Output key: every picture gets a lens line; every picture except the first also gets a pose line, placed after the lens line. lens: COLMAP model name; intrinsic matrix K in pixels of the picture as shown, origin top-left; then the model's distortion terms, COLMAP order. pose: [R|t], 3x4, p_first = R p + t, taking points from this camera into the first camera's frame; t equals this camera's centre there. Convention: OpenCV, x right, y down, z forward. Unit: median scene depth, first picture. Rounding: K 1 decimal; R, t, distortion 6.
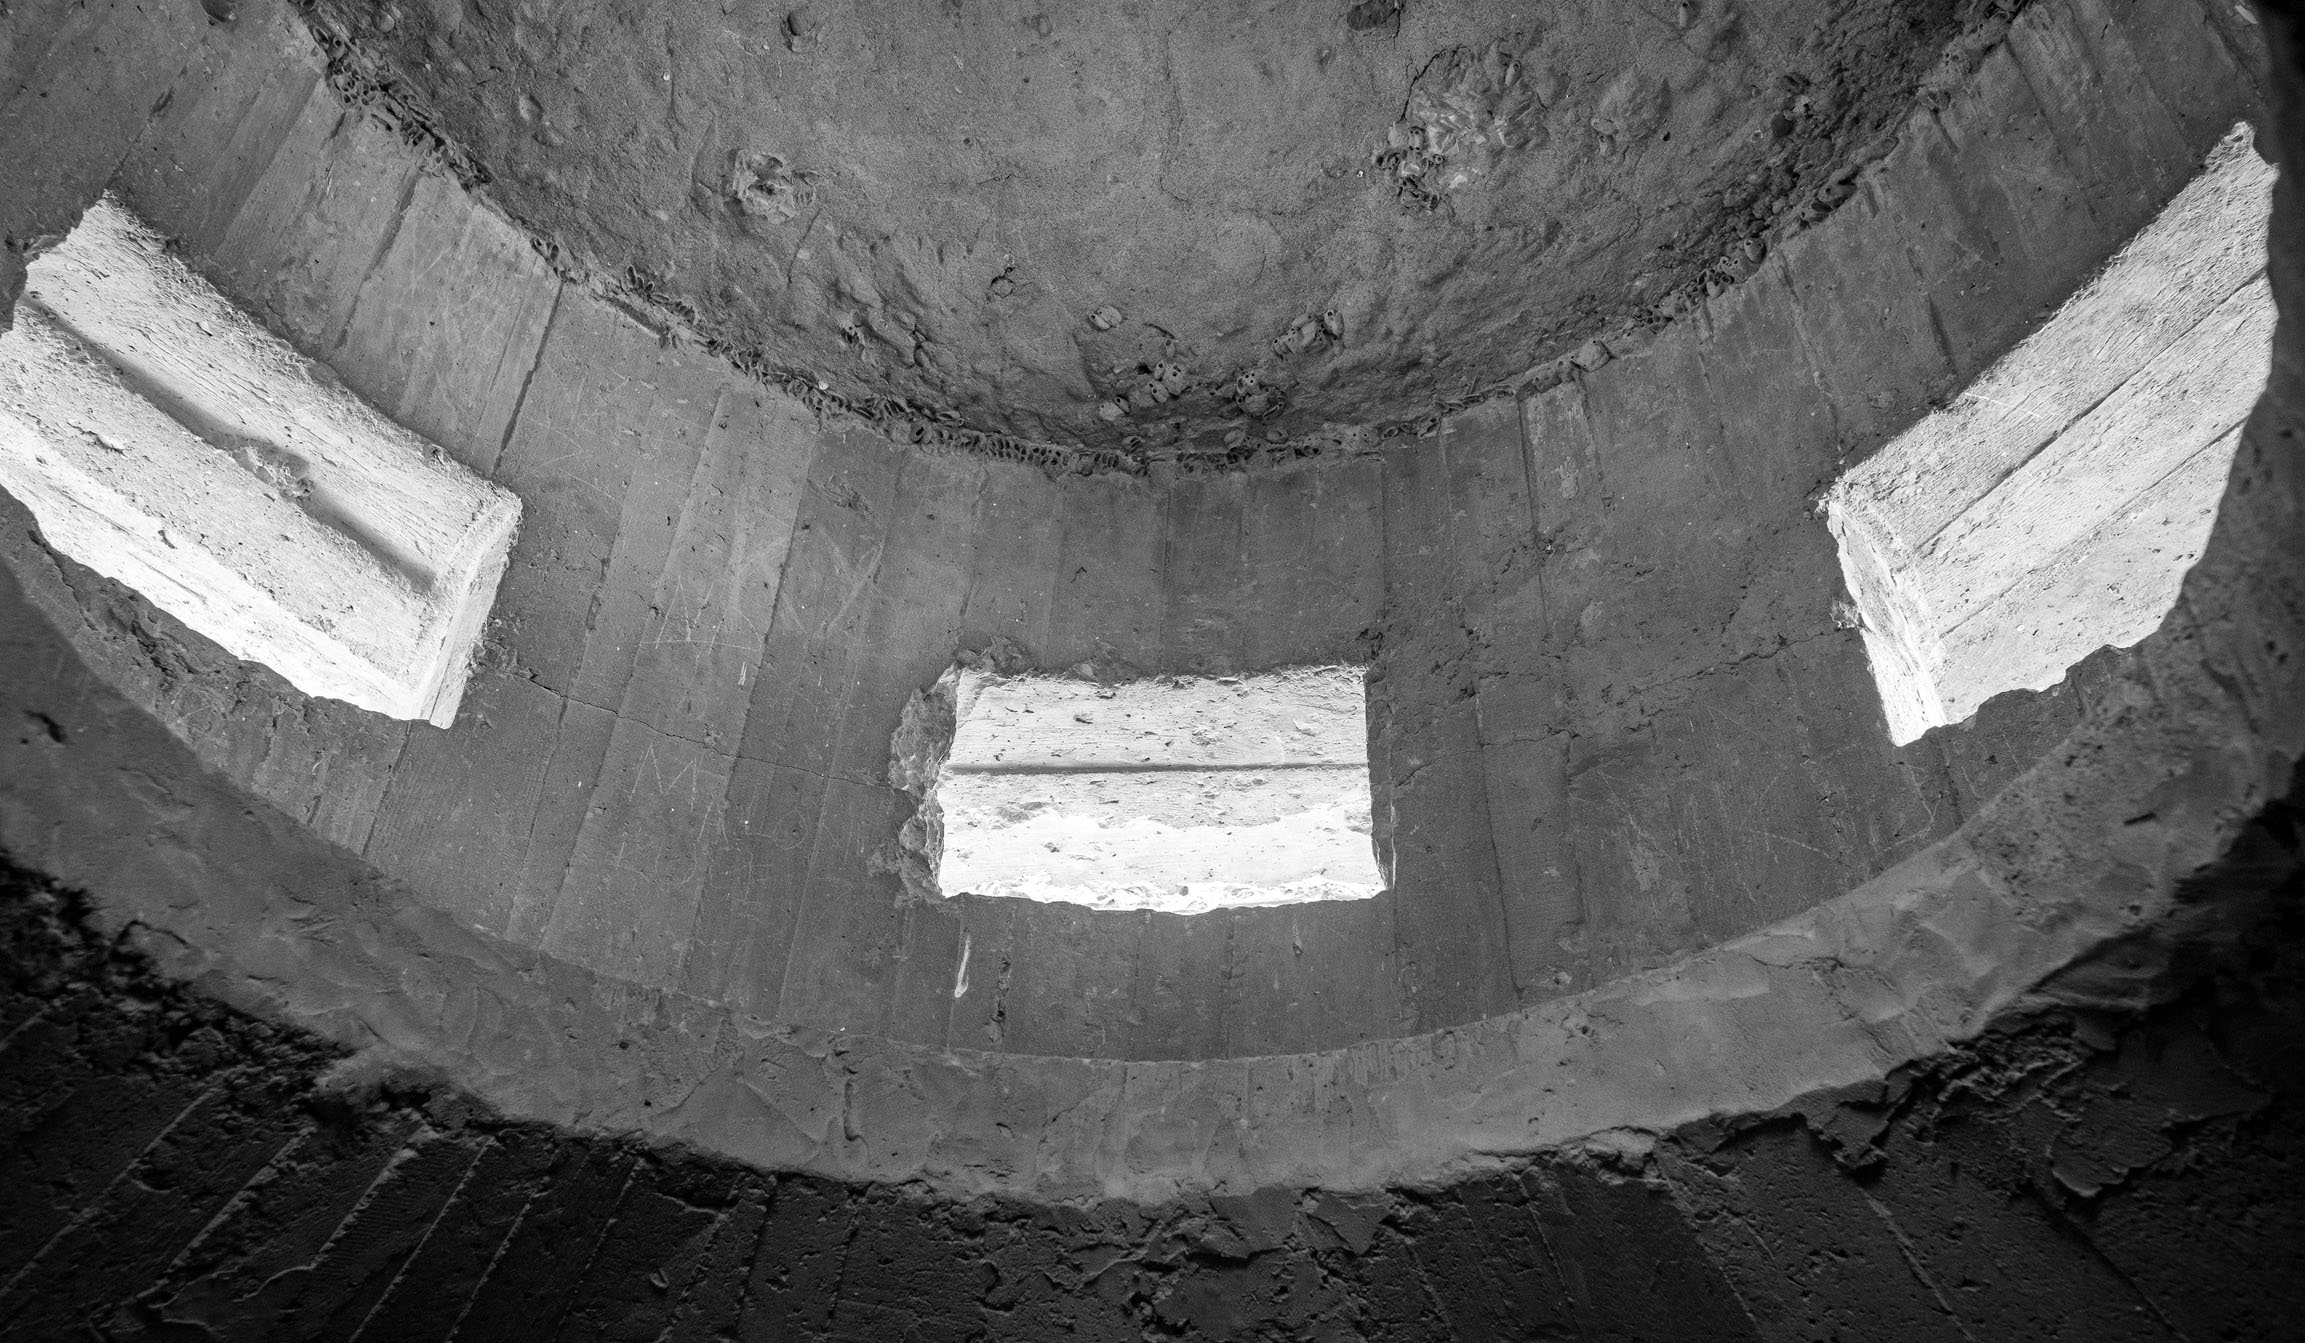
lens RADIAL K [[1715.4, 0, 1152.5], [0, 1715.4, 671.5], [0, 0, 1]] dist [-0.034378, 0.006730]
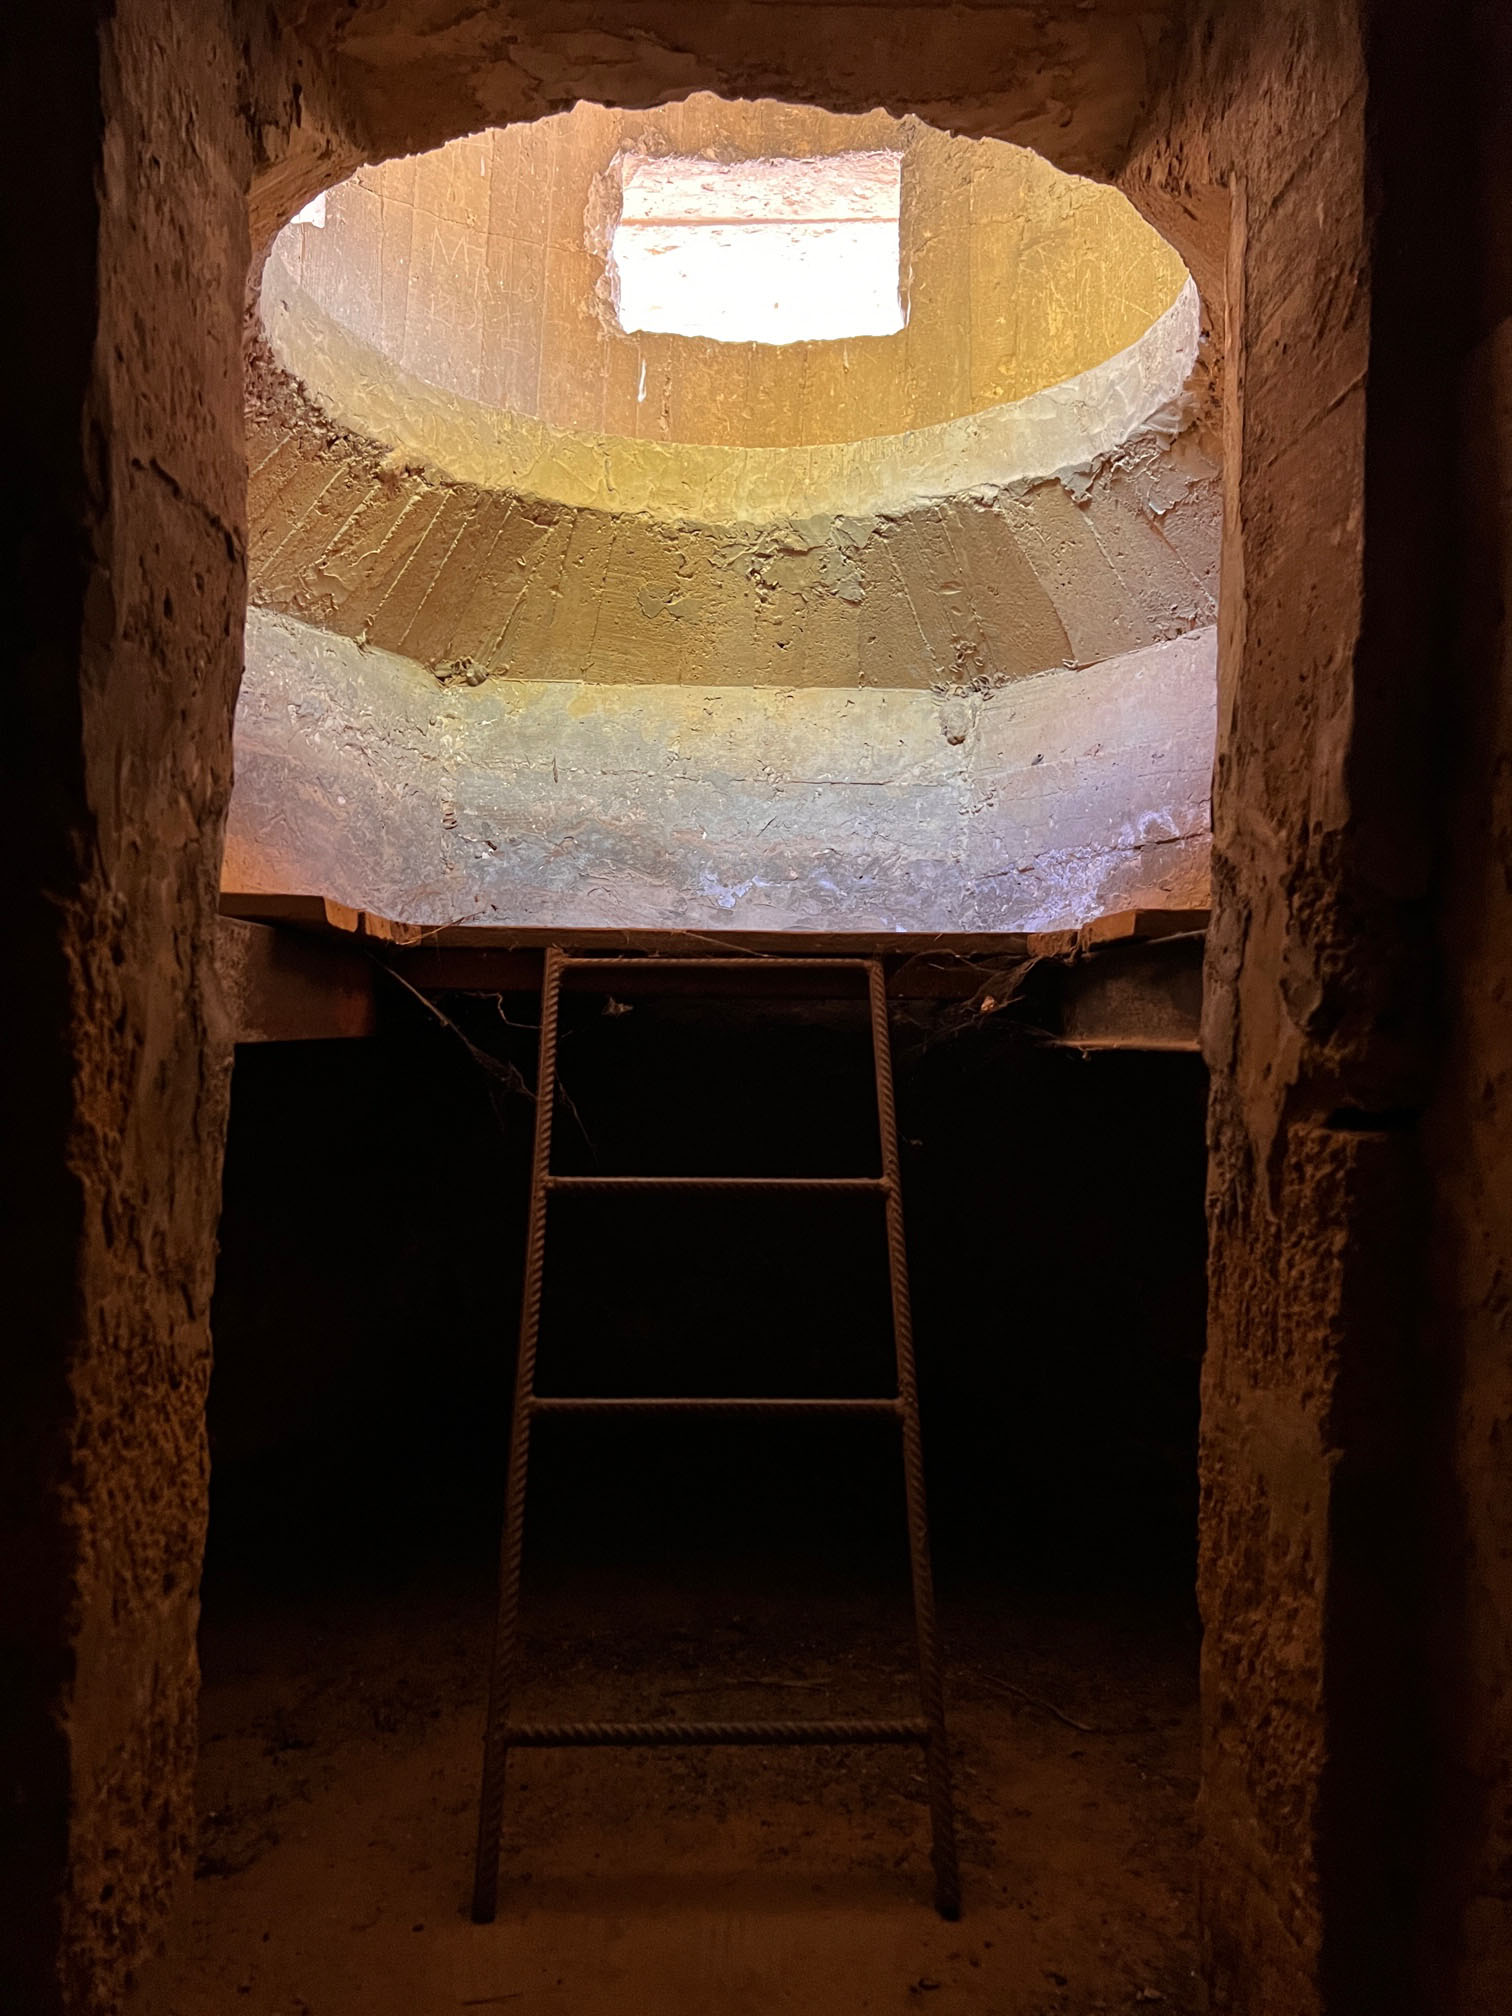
lens RADIAL K [[1557.6, 0, 756.0], [0, 1557.6, 1008.0], [0, 0, 1]] dist [0.093941, -0.066127]
pose [[0.999961, -0.004911, 0.007293, -0.022191], [0.000056, 0.832992, 0.553284, -0.238806], [-0.008792, -0.553263, 0.832961, -0.863626]]
